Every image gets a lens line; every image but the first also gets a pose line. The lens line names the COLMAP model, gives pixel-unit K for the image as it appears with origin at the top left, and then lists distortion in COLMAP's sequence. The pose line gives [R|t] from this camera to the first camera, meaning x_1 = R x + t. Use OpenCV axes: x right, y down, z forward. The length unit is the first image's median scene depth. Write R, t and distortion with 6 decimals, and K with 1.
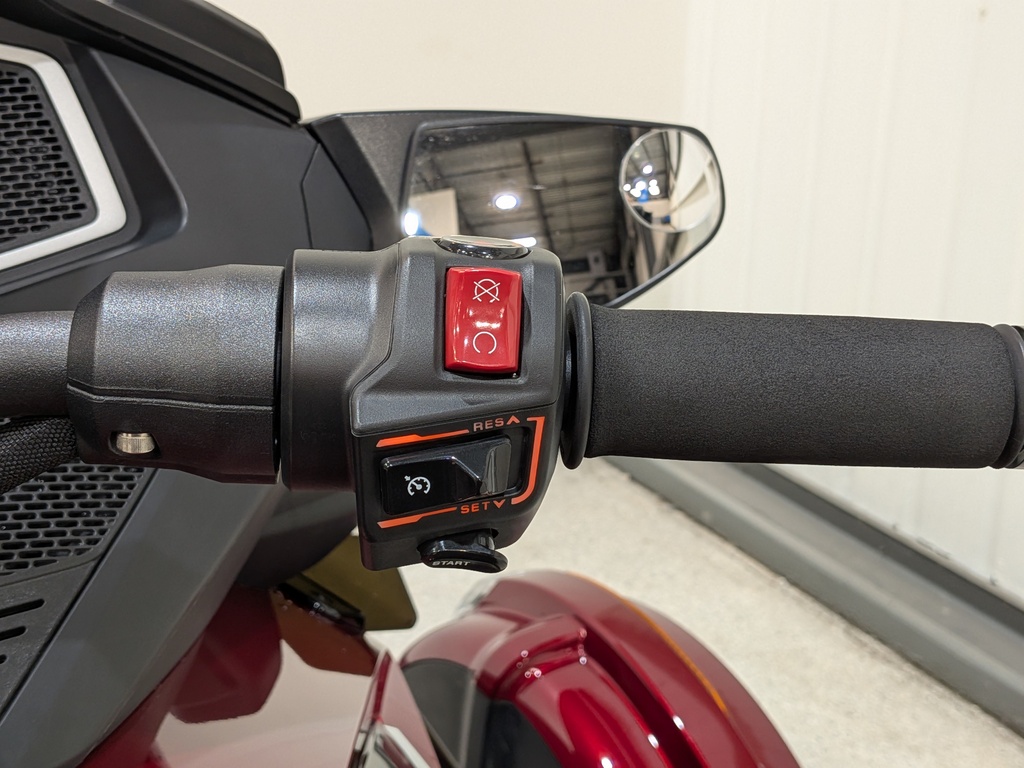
lens RADIAL K [[713.7, 0, 494.7], [0, 713.7, 390.5], [0, 0, 1]] dist [0.059416, -0.095904]
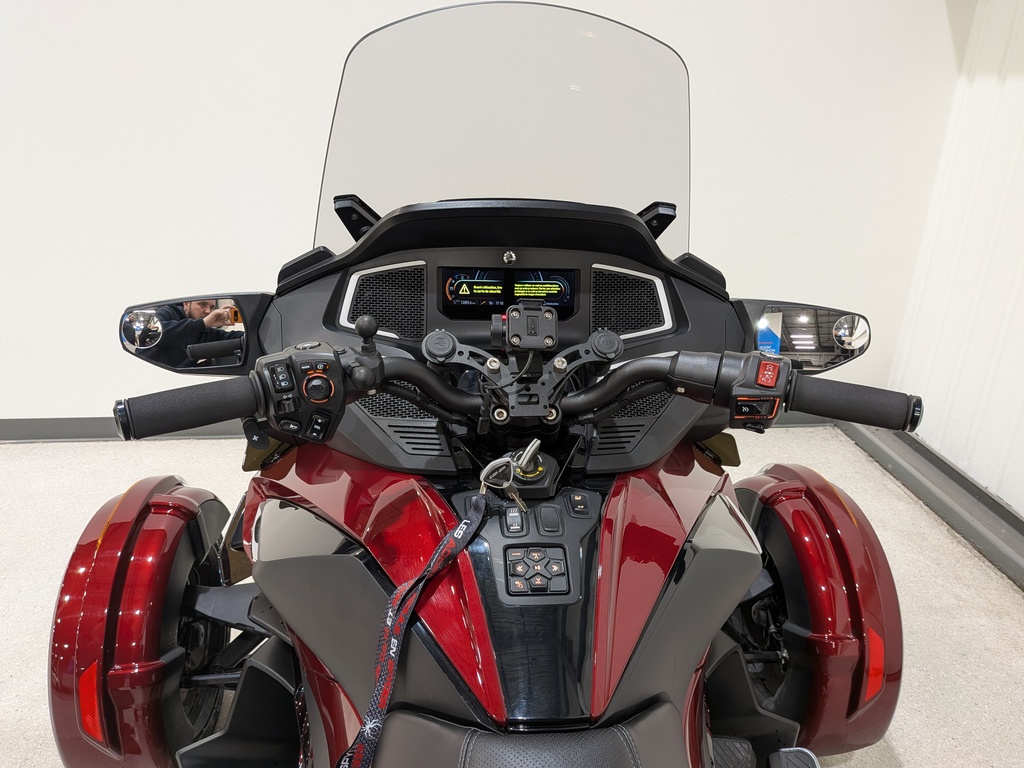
lens RADIAL K [[713.7, 0, 494.7], [0, 713.7, 390.5], [0, 0, 1]] dist [0.059416, -0.095904]
pose [[0.872804, 0.156740, -0.462218, 0.374573], [-0.141754, 0.987616, 0.067231, -0.039328], [0.467032, 0.006842, 0.884214, -2.387950]]
